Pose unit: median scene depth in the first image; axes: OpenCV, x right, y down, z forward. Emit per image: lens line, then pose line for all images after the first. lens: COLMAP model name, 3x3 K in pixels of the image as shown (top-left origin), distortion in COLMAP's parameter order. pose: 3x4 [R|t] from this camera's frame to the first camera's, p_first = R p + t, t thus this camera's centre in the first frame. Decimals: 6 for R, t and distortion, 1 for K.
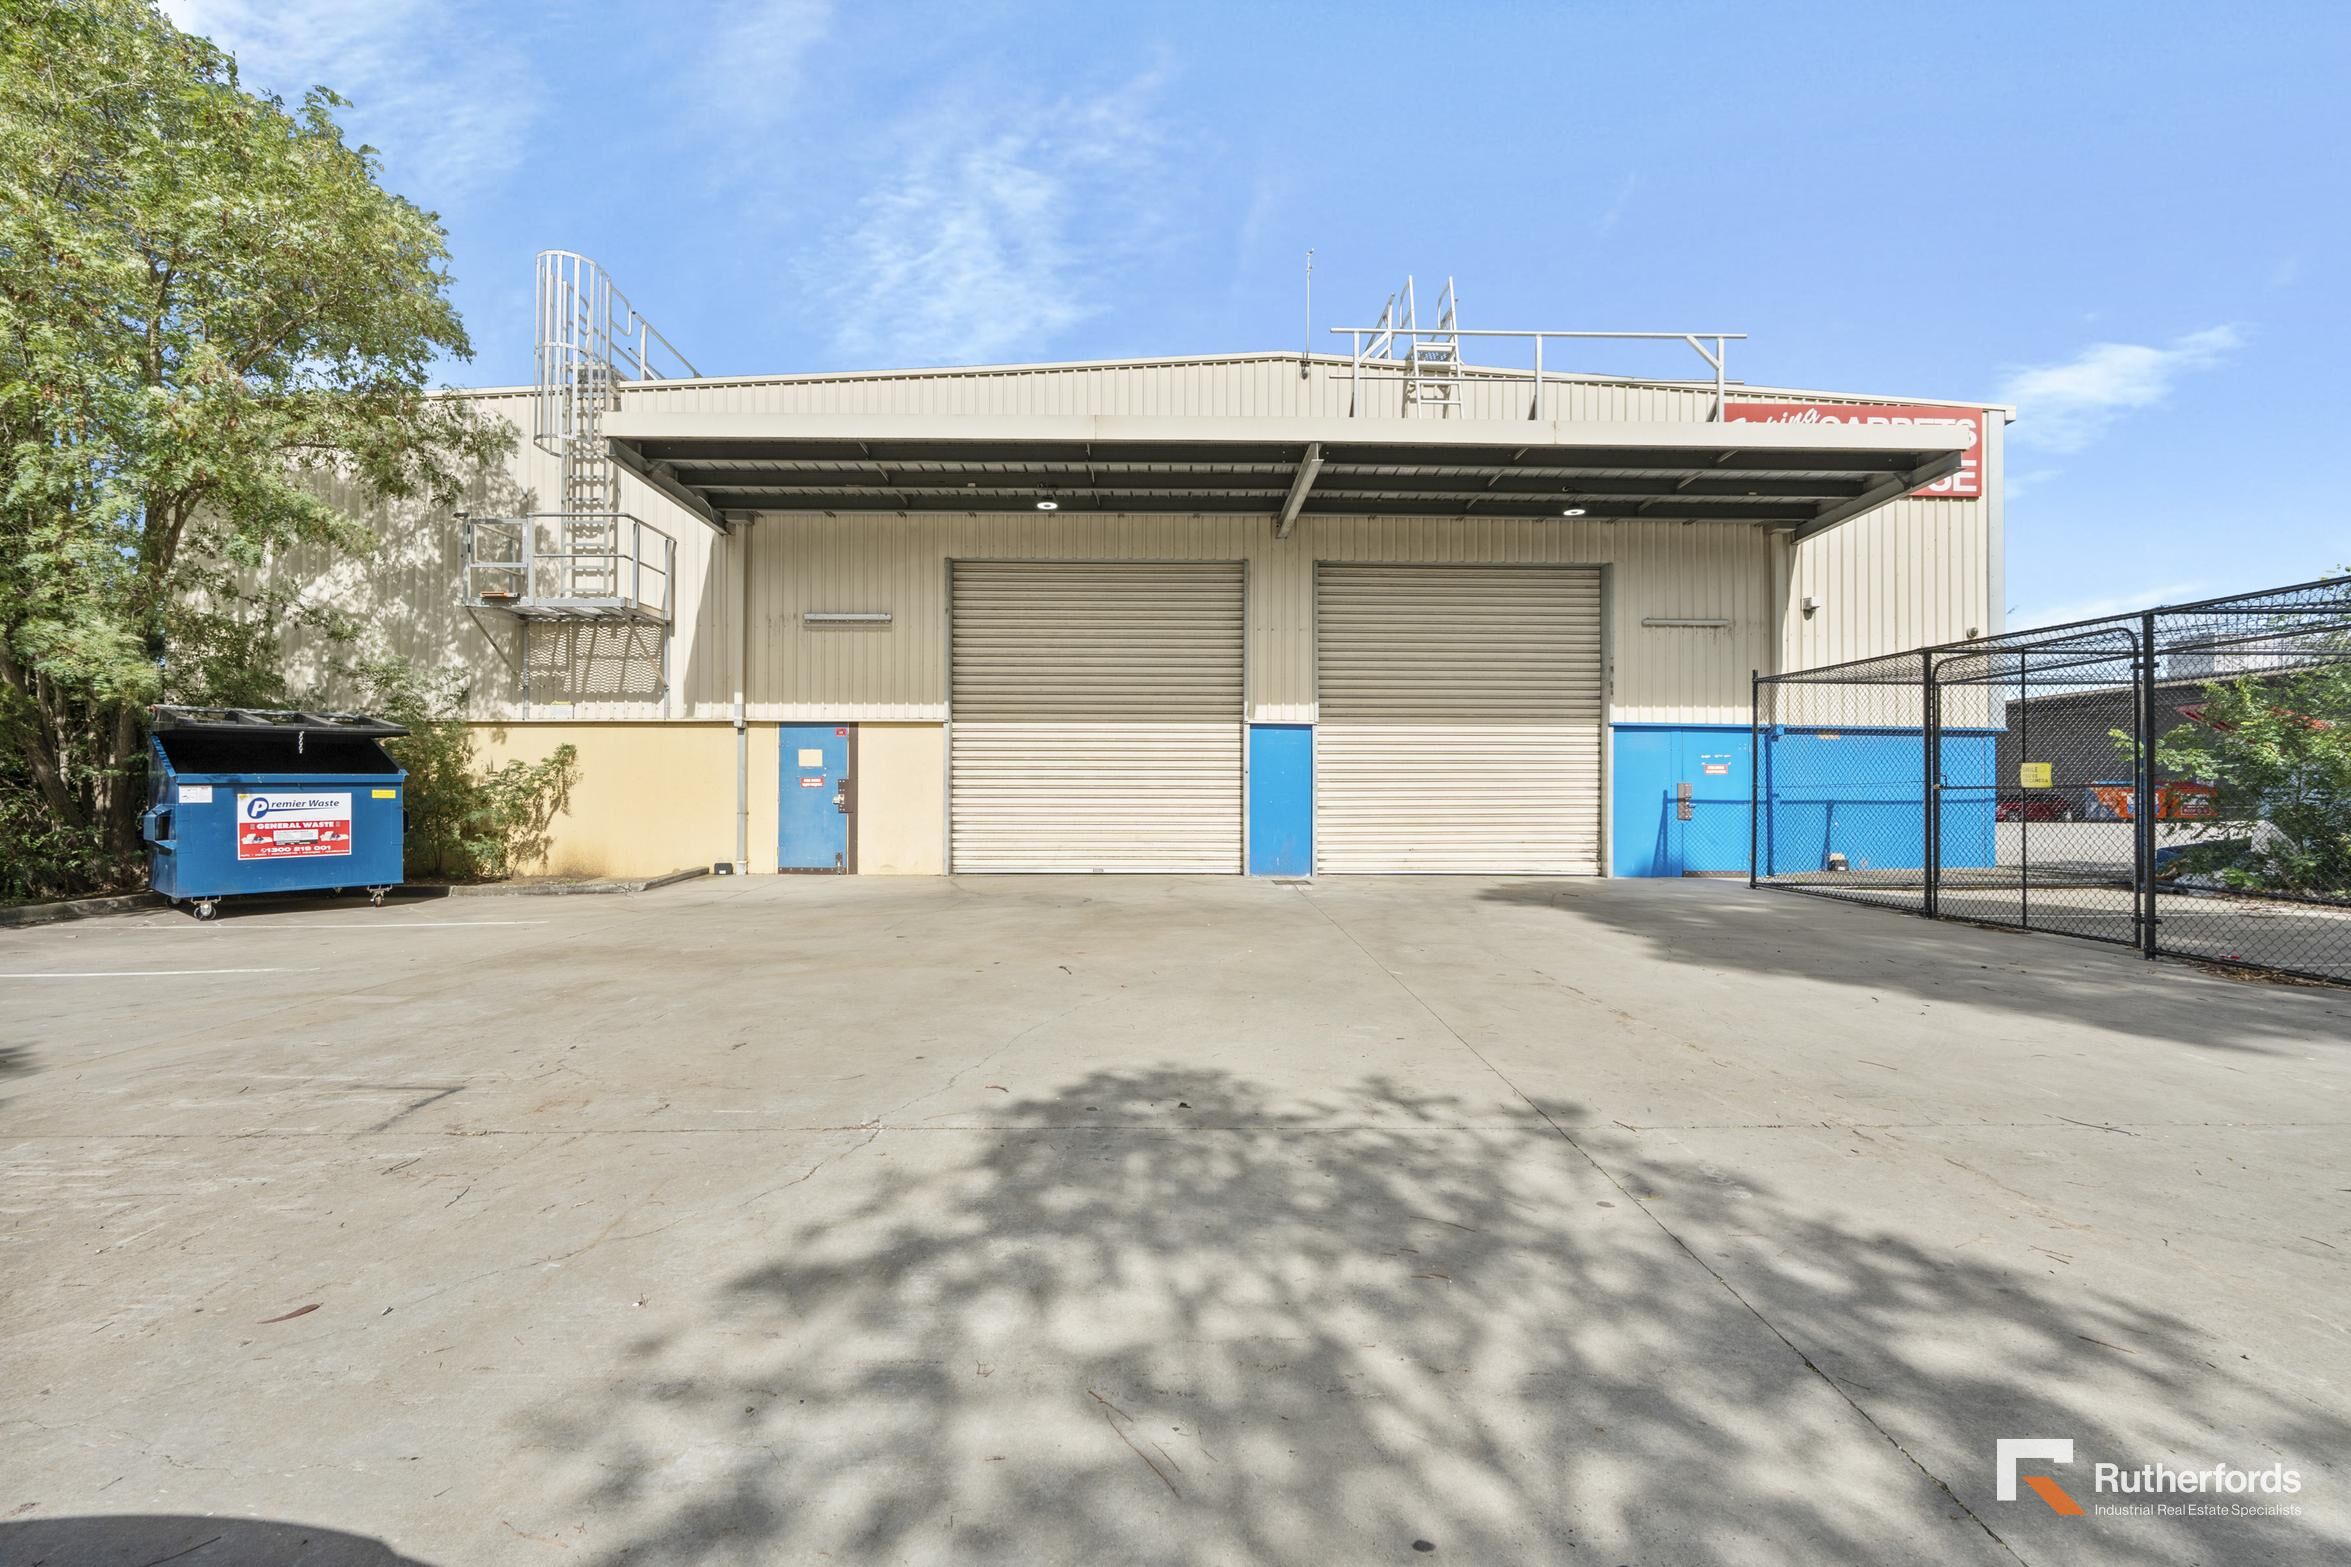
lens RADIAL K [[1026.5, 0, 1175.5], [0, 1026.5, 783.5], [0, 0, 1]] dist [-0.003333, -0.000633]
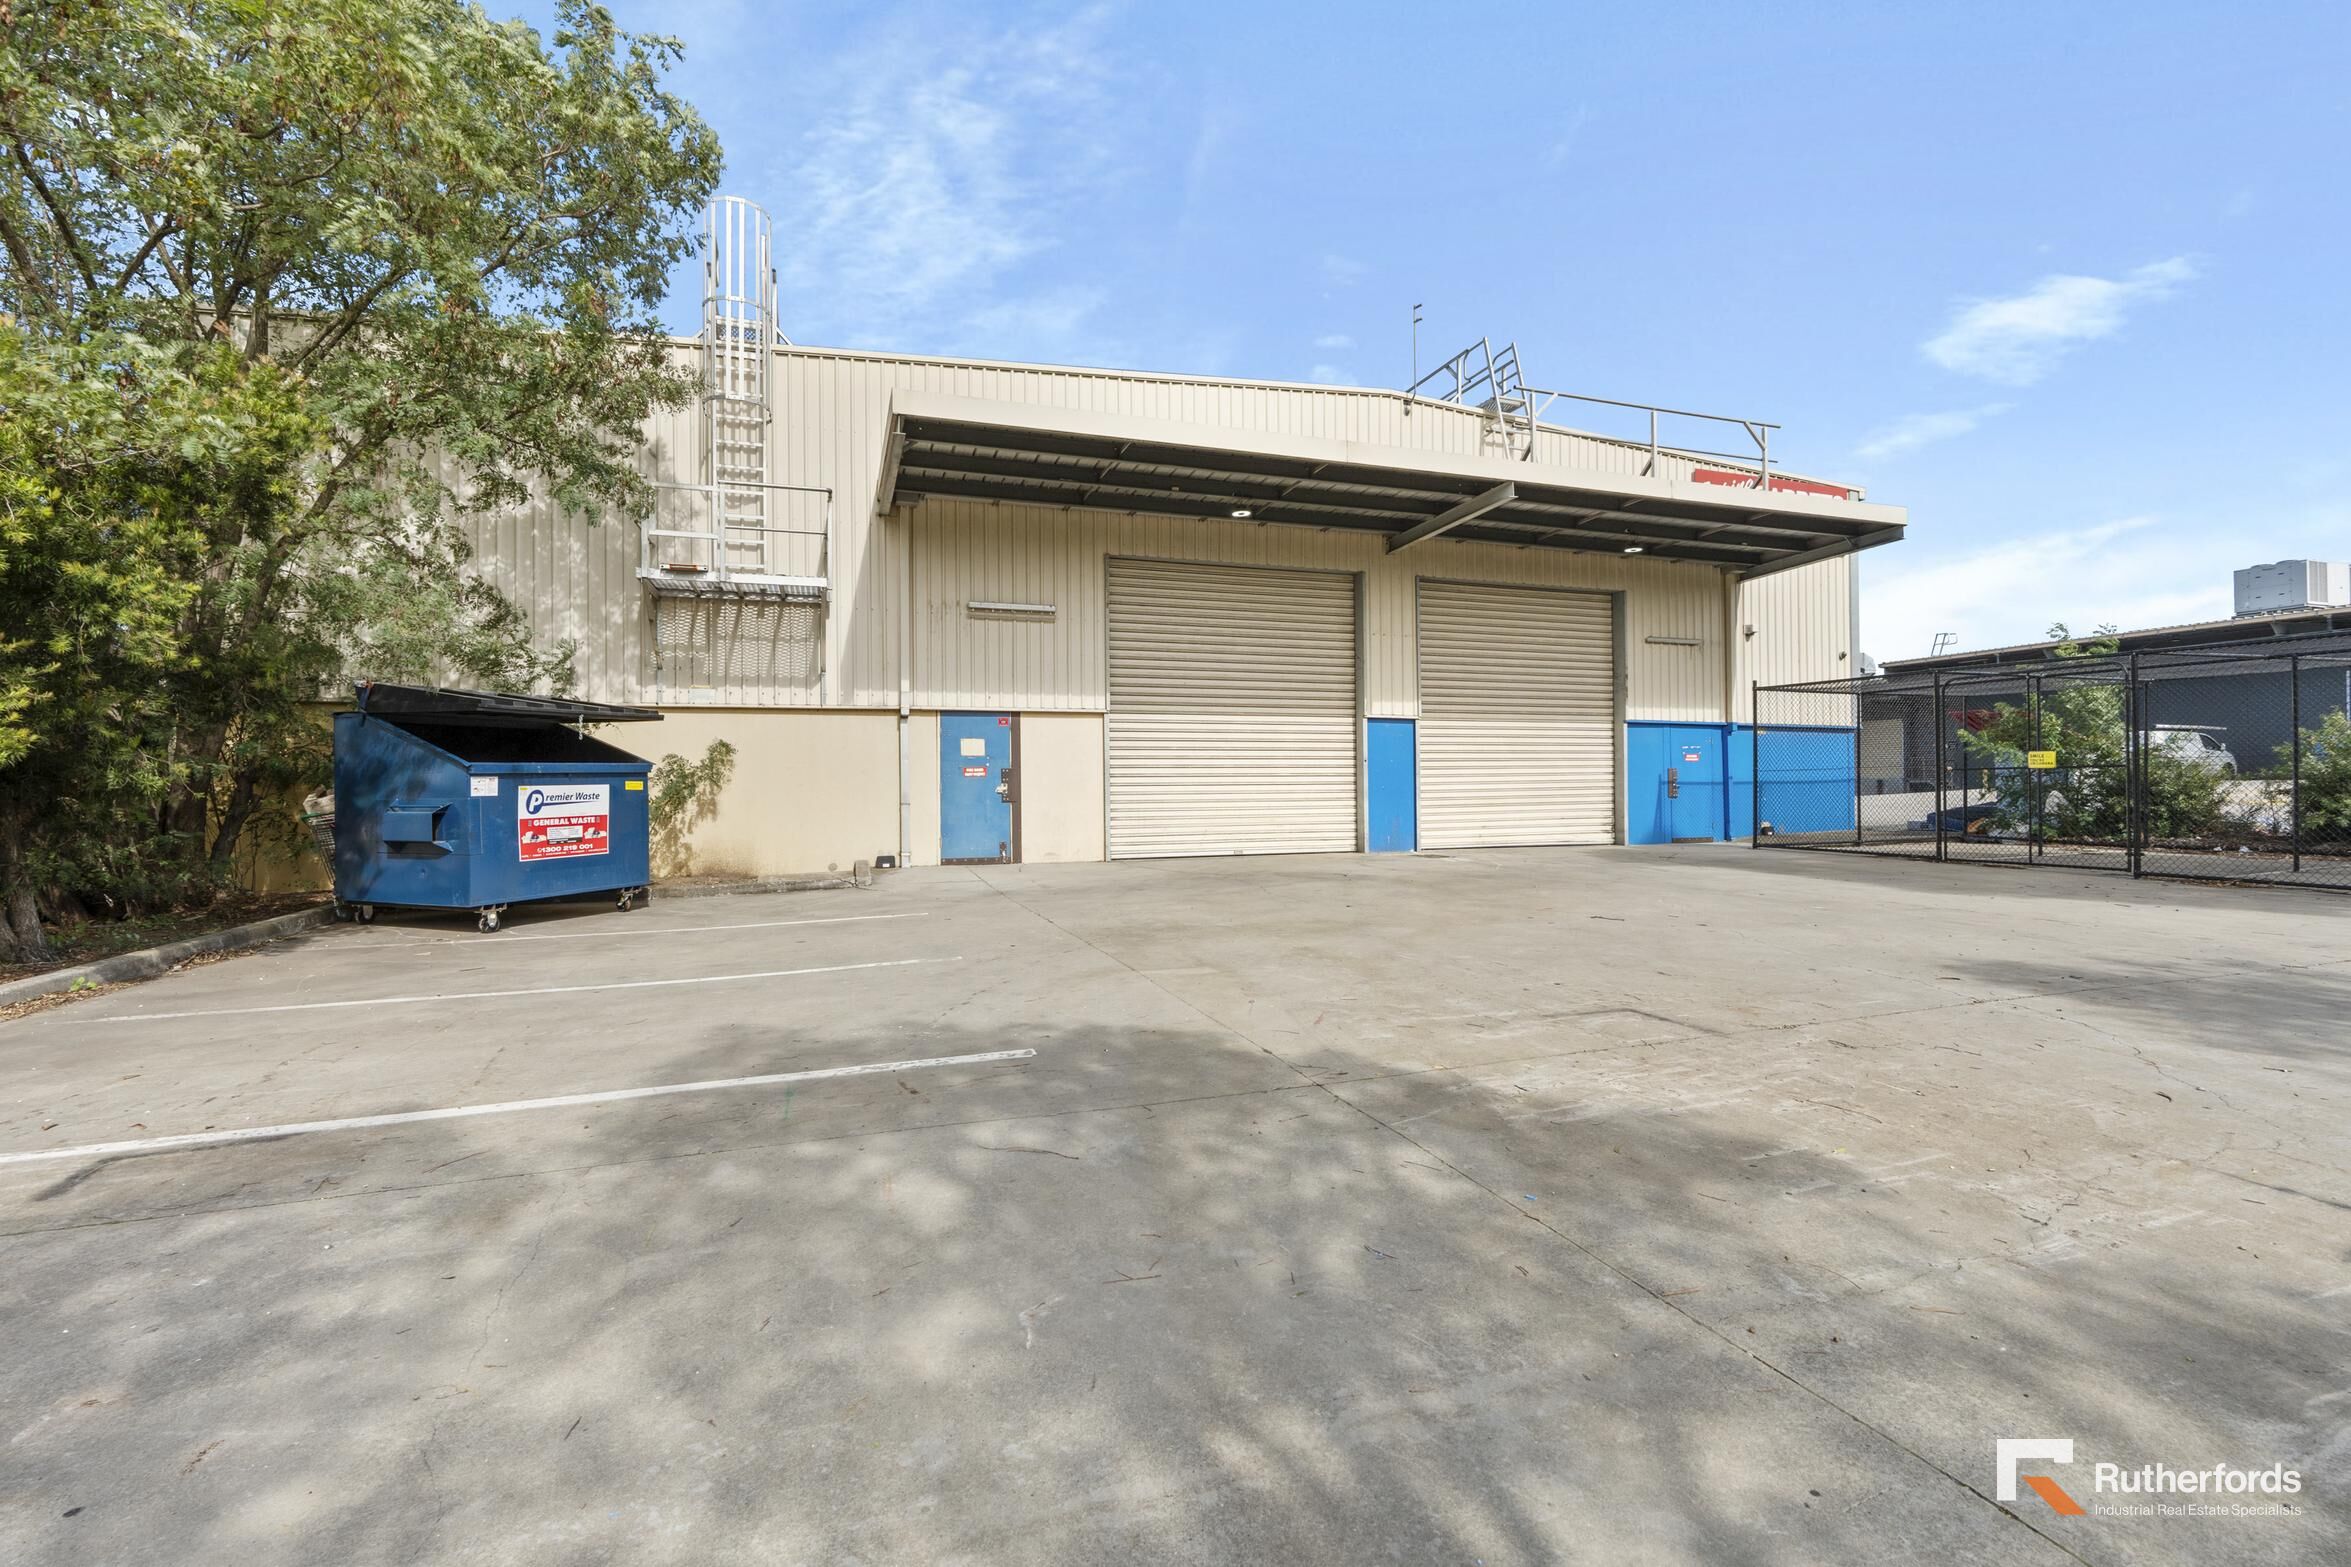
lens RADIAL K [[1053.2, 0, 1175.5], [0, 1053.2, 783.5], [0, 0, 1]] dist [0.007454, 0.000483]
pose [[0.946181, -0.009169, 0.323507, -0.502368], [0.007111, 0.999946, 0.007545, 0.003838], [-0.323559, -0.004838, 0.946196, -0.027343]]
